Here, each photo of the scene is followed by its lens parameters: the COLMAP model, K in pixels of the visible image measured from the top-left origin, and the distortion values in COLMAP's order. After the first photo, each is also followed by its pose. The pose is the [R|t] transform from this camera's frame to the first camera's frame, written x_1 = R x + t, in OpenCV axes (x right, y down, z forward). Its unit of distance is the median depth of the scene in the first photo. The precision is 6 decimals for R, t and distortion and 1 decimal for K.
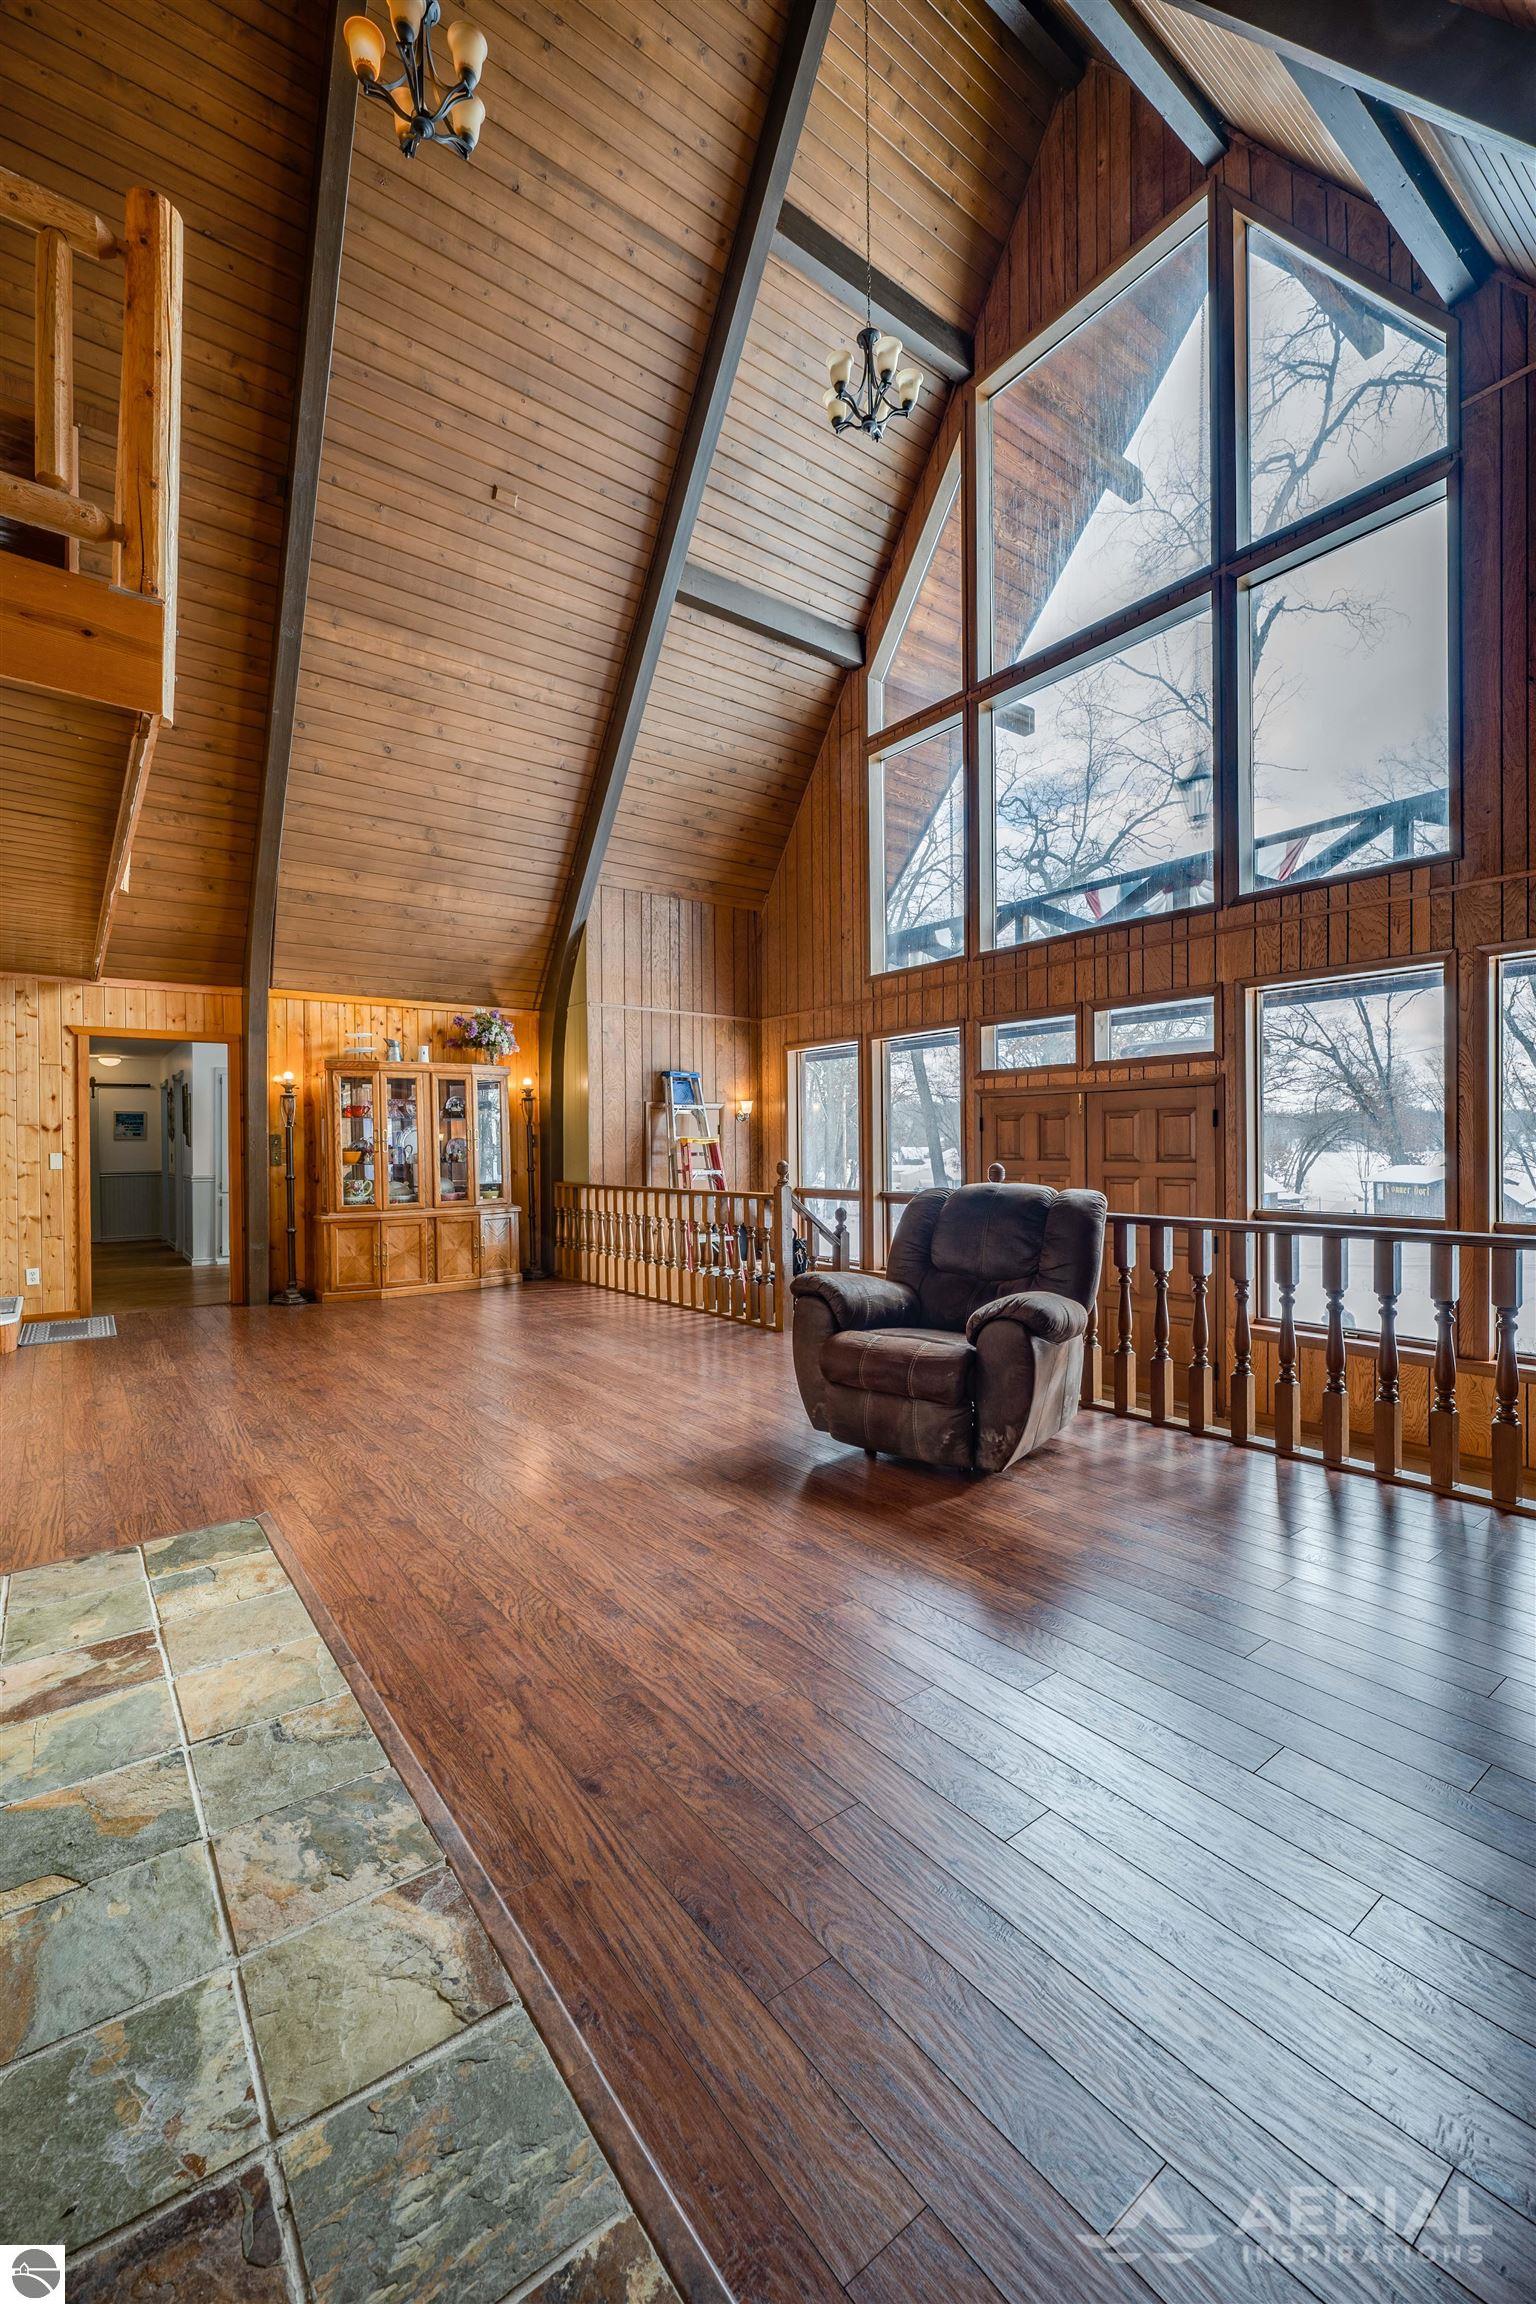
lens RADIAL K [[944.8, 0, 771.1], [0, 944.8, 1151.6], [0, 0, 1]] dist [-0.000193, -0.000114]
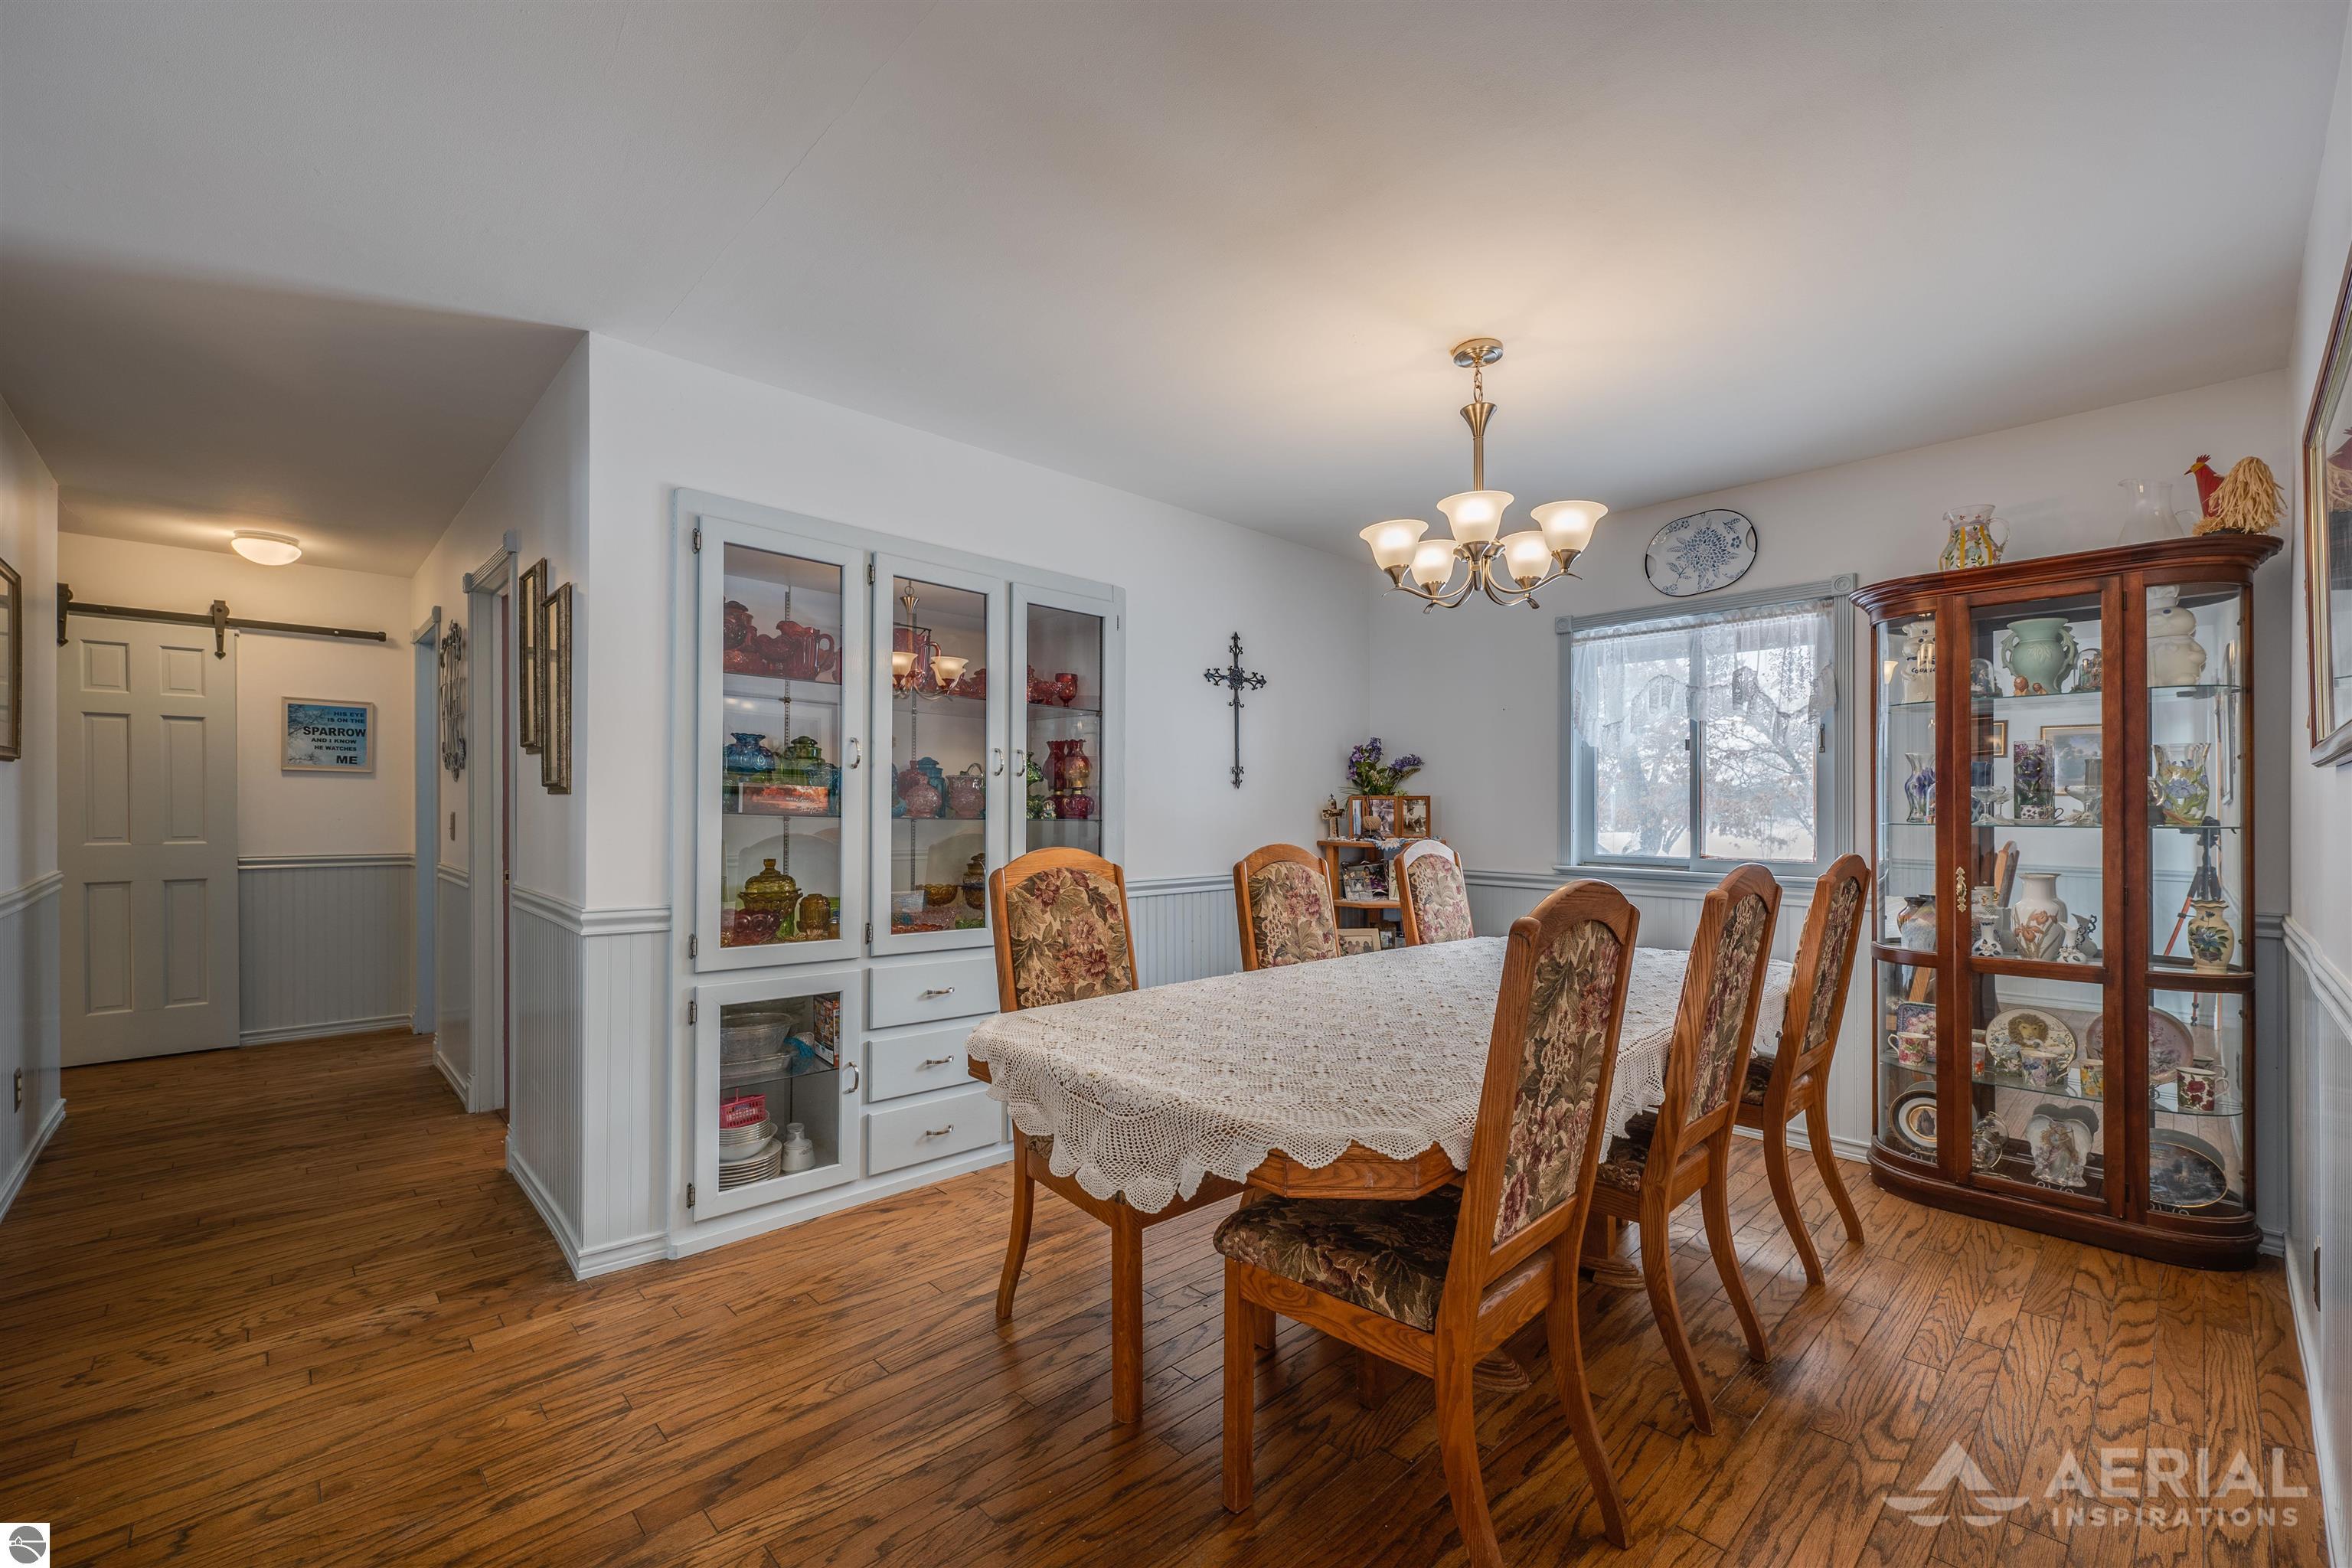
lens RADIAL K [[964.5, 0, 1169.9], [0, 964.5, 799.1], [0, 0, 1]] dist [-0.000193, -0.000114]
pose [[0.994253, 0.004993, 0.106942, -0.397503], [-0.002830, 0.999788, -0.020373, 0.003090], [-0.107021, 0.019953, 0.994057, 0.598792]]
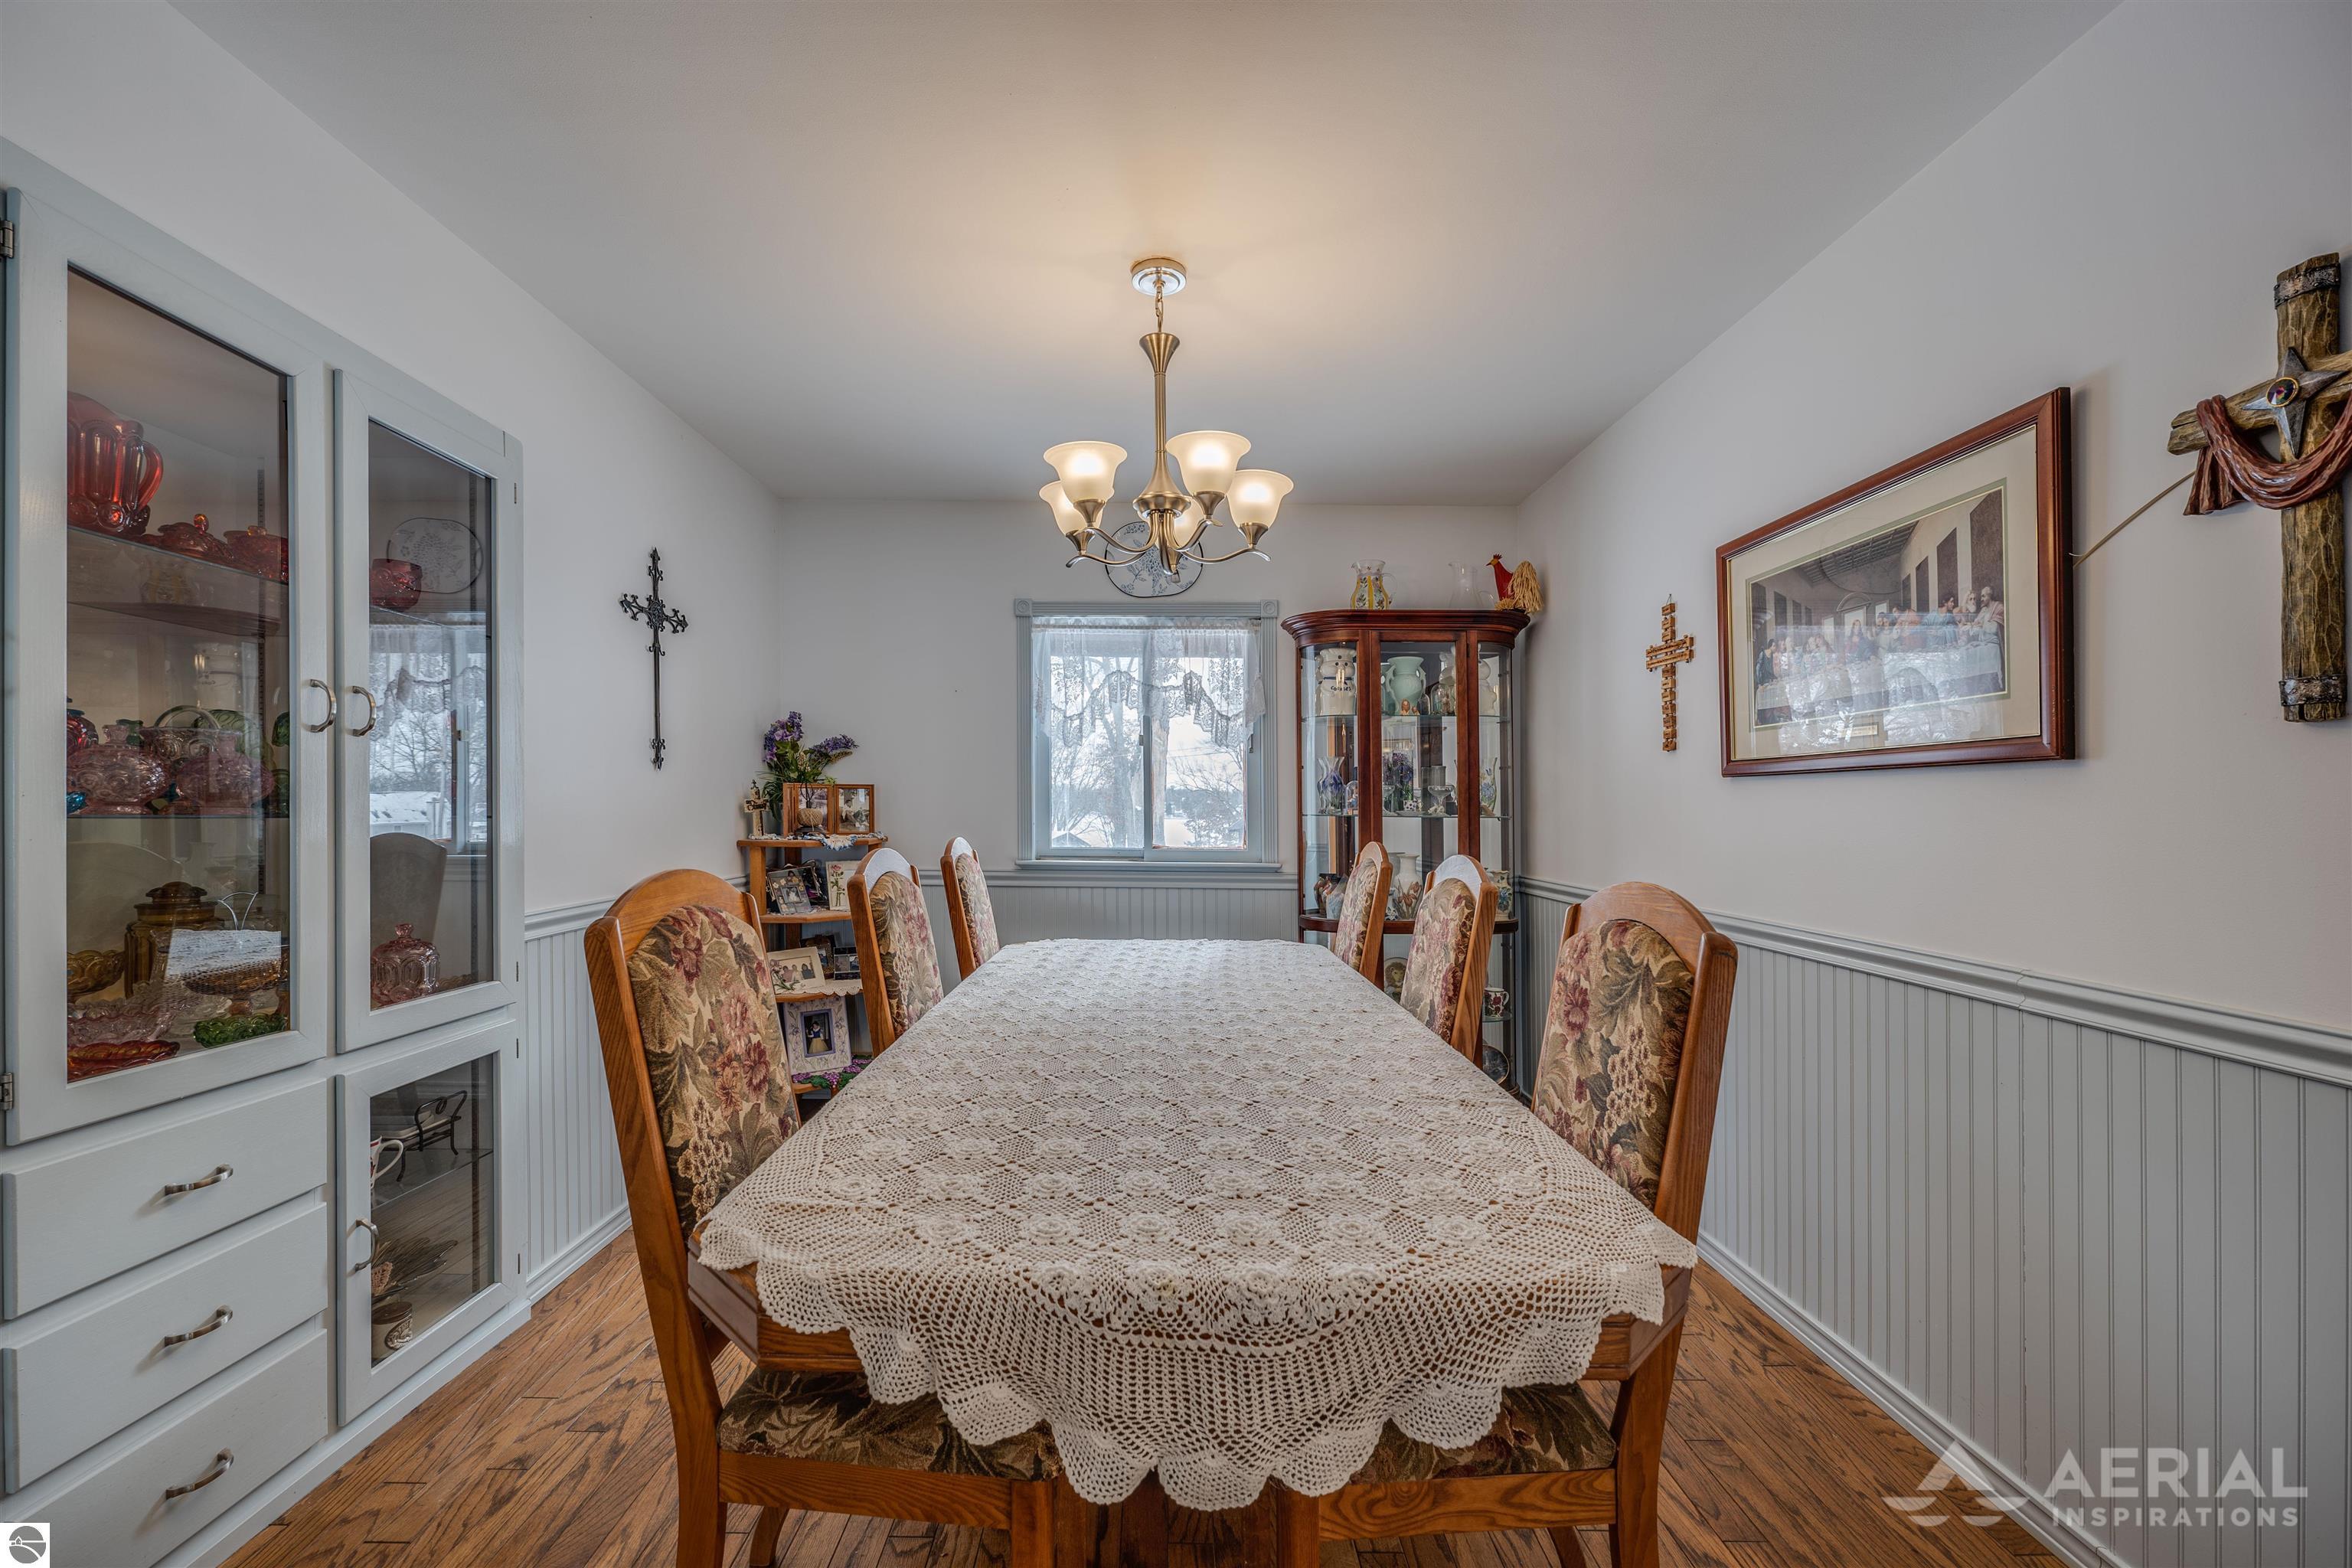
lens RADIAL K [[964.5, 0, 1159.7], [0, 964.5, 799.3], [0, 0, 1]] dist [-0.000193, -0.000114]
pose [[0.606365, 0.009819, 0.795126, -0.451822], [-0.001275, 0.999934, -0.011375, 0.002286], [-0.795186, 0.005883, 0.606337, 0.687588]]
